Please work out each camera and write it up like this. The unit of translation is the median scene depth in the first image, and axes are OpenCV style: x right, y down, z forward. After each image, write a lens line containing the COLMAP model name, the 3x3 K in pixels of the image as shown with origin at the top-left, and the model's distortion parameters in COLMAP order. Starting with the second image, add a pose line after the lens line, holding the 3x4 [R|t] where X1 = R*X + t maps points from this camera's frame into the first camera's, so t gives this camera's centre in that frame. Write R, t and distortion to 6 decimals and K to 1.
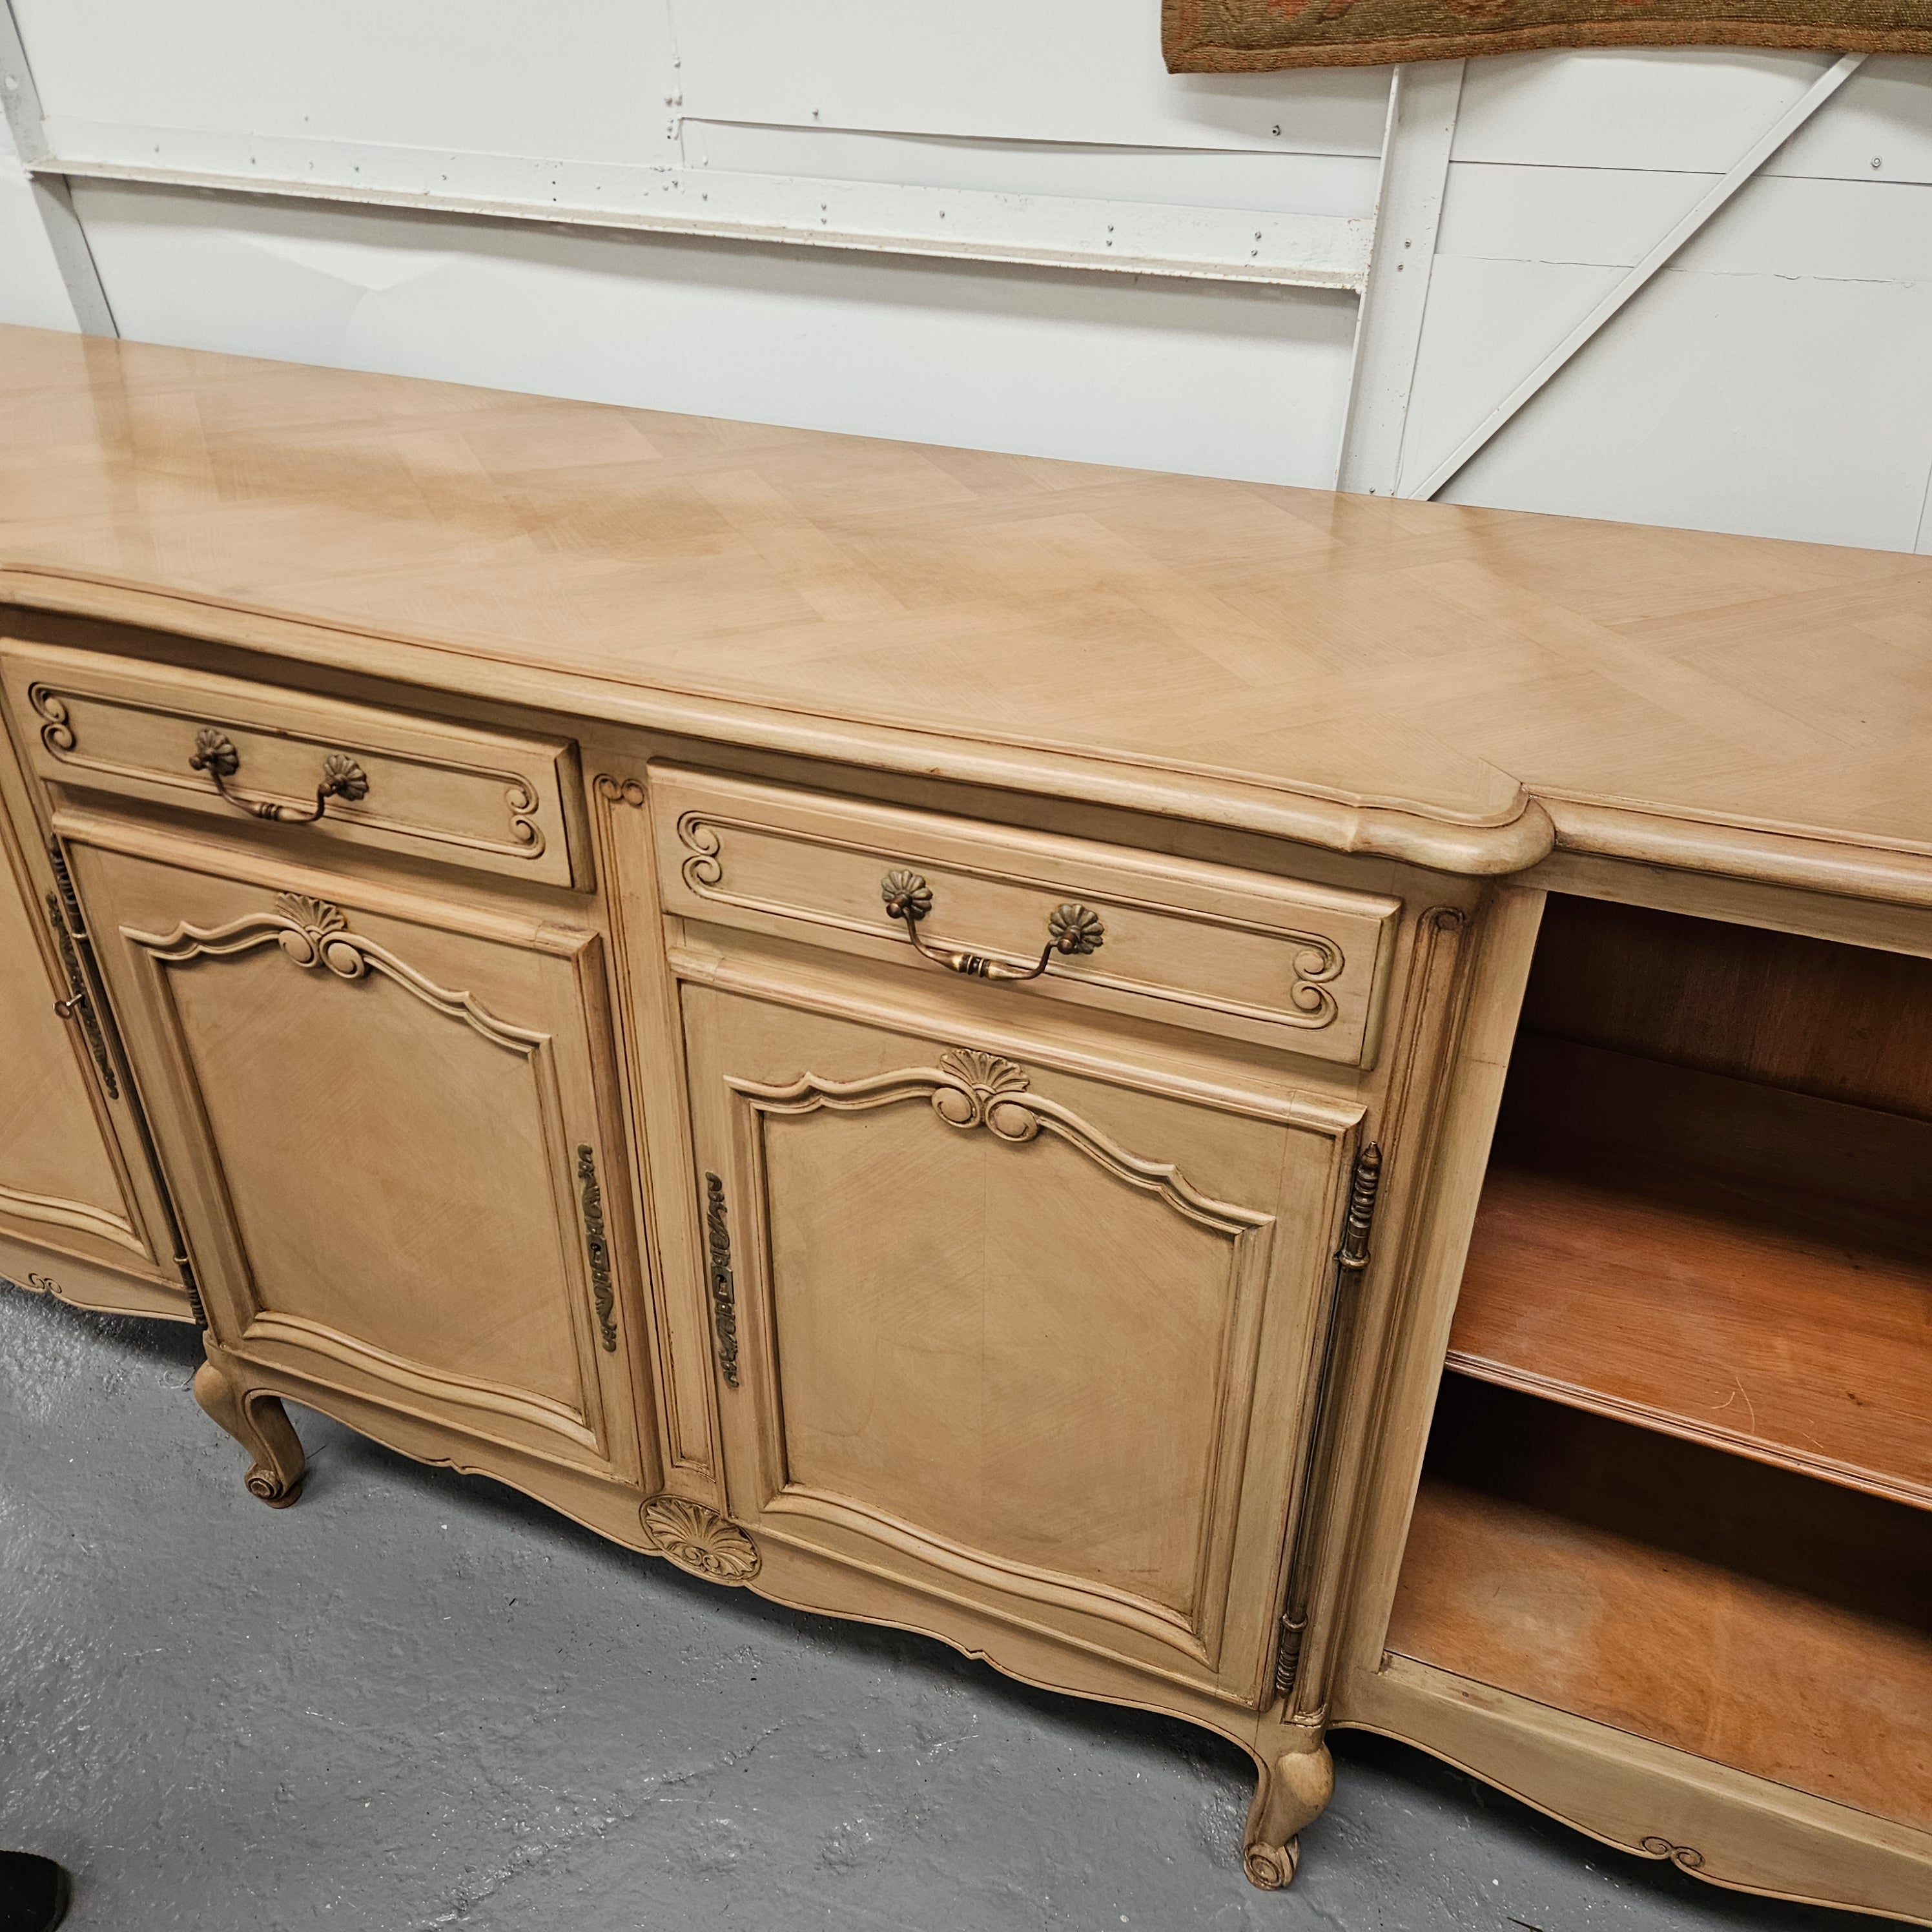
lens RADIAL K [[1729.4, 0, 940.2], [0, 1729.4, 967.8], [0, 0, 1]] dist [0.083455, -0.087496]
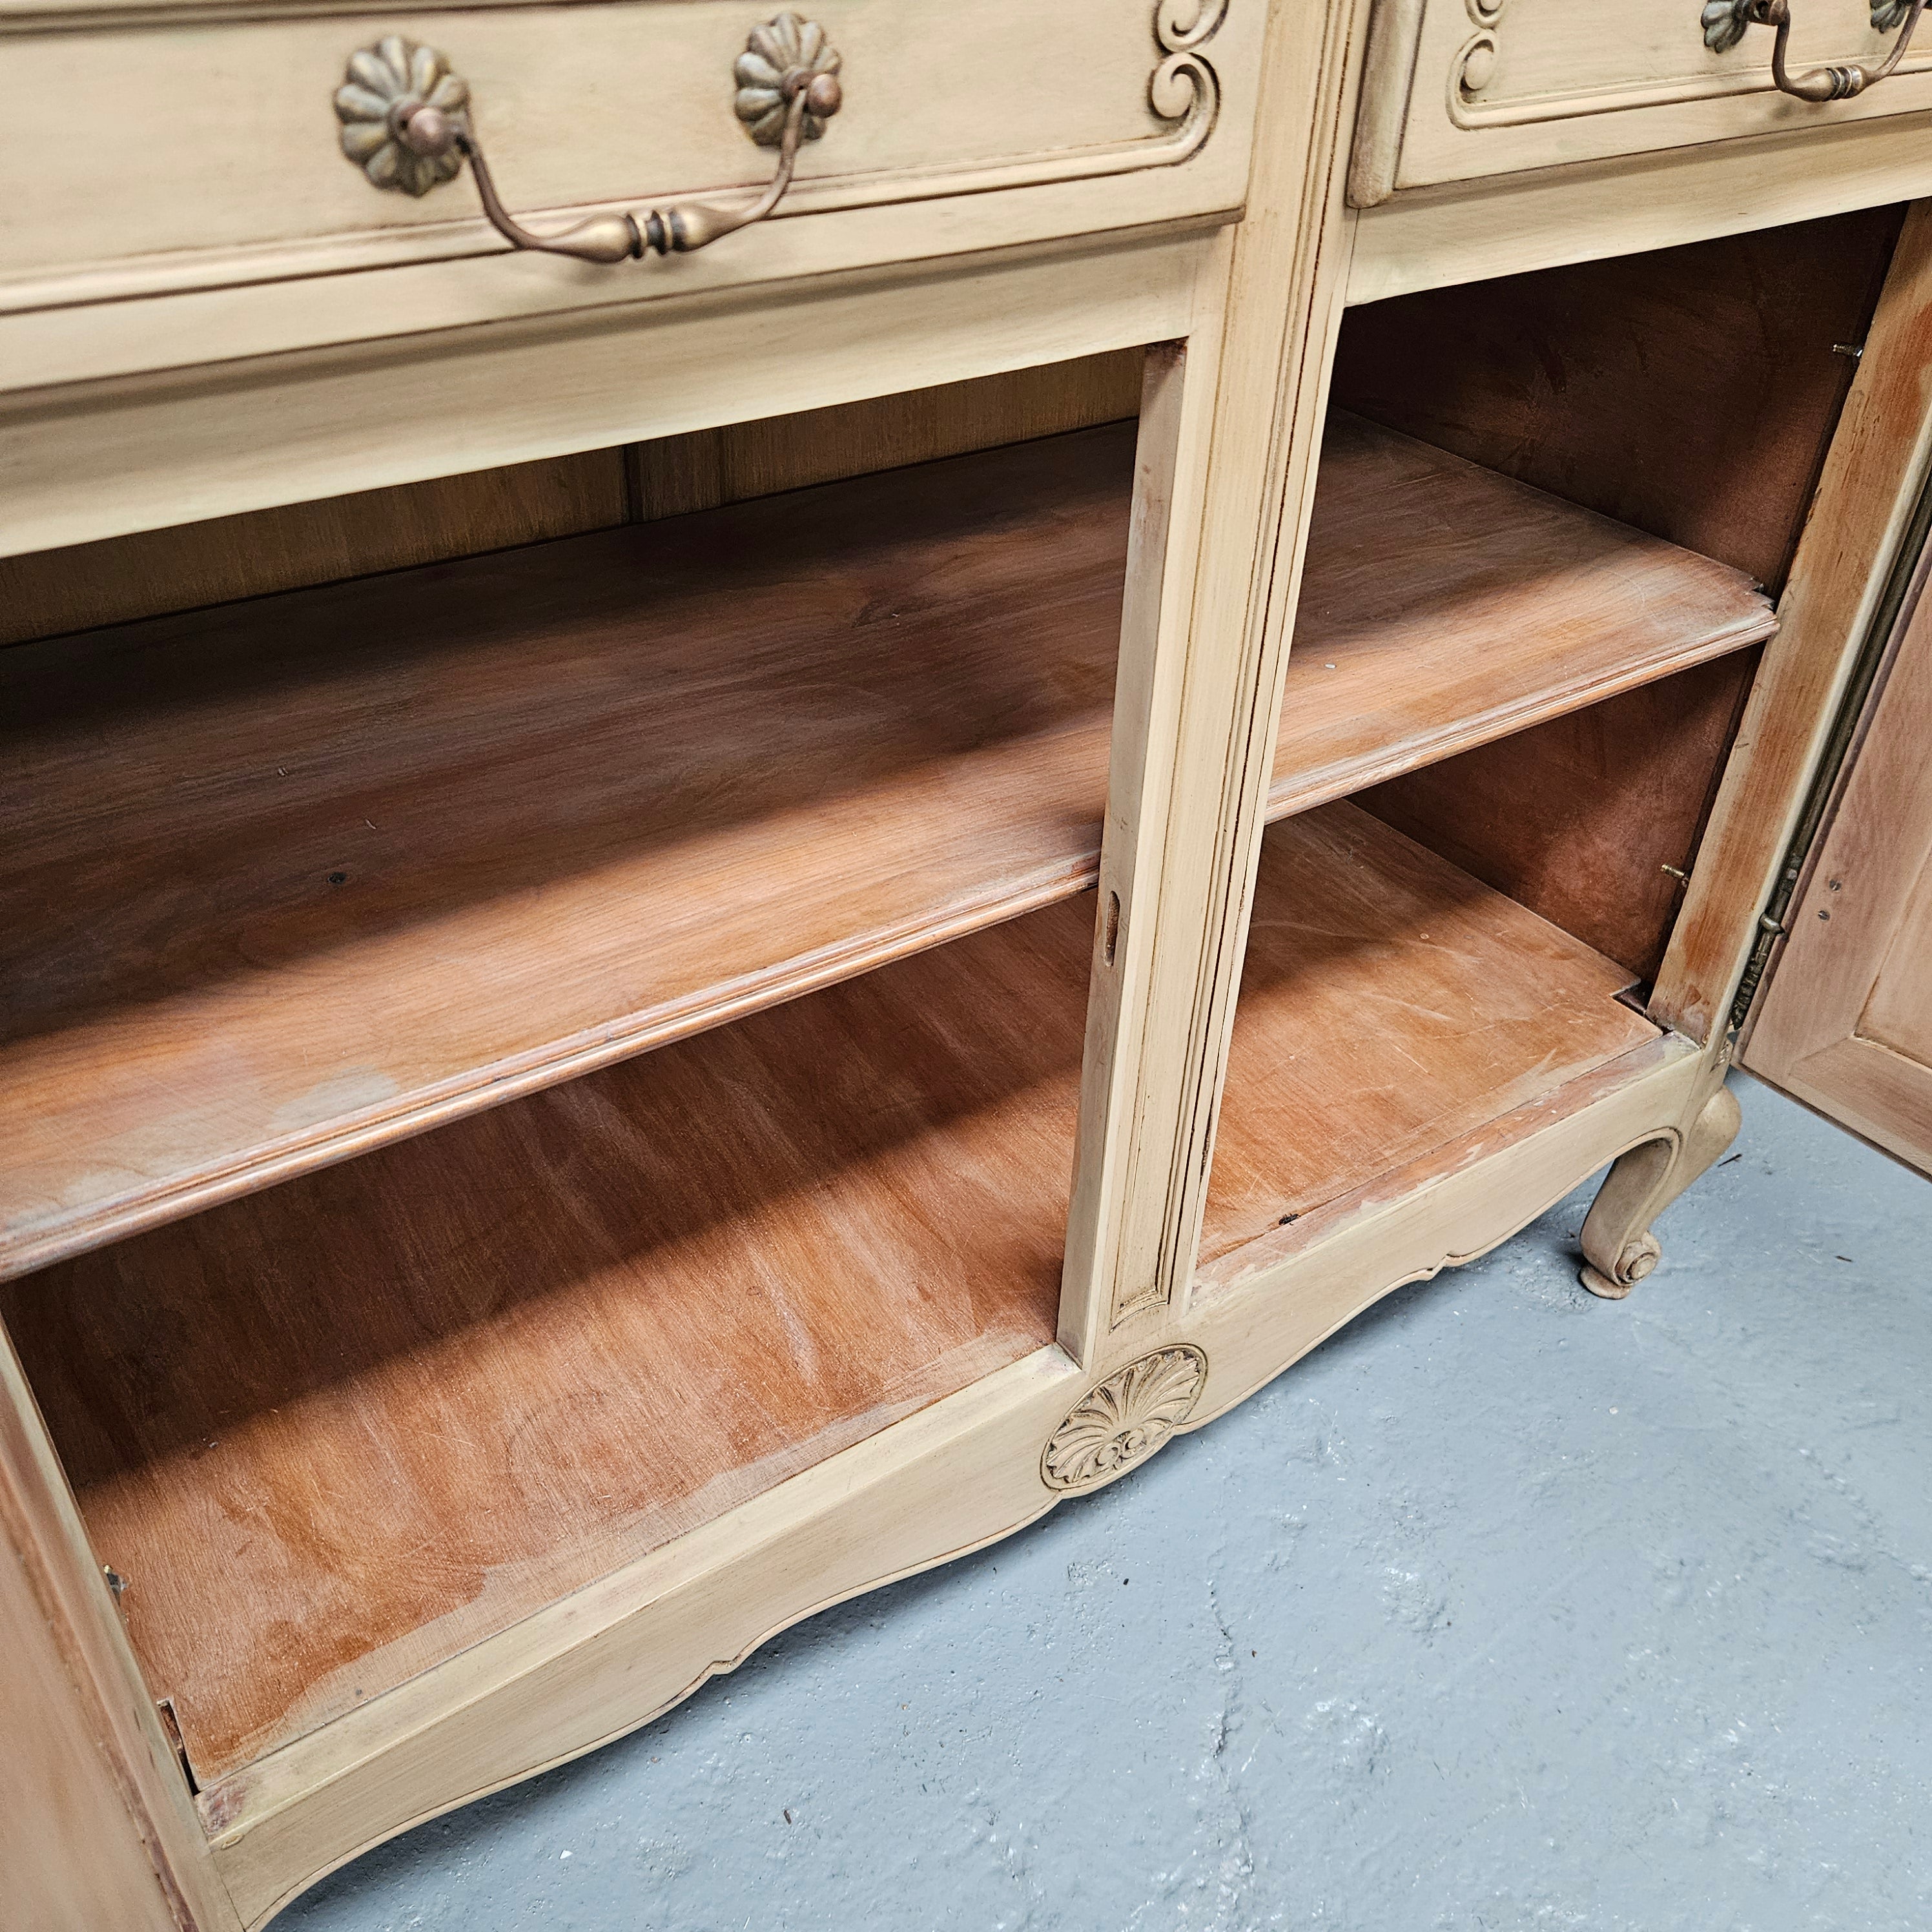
lens RADIAL K [[1729.4, 0, 960.9], [0, 1729.4, 942.9], [0, 0, 1]] dist [0.083455, -0.087496]
pose [[0.549951, -0.466148, 0.693008, -0.647504], [0.425937, 0.870277, 0.247376, -0.019044], [-0.718423, 0.159133, 0.677160, 0.685874]]
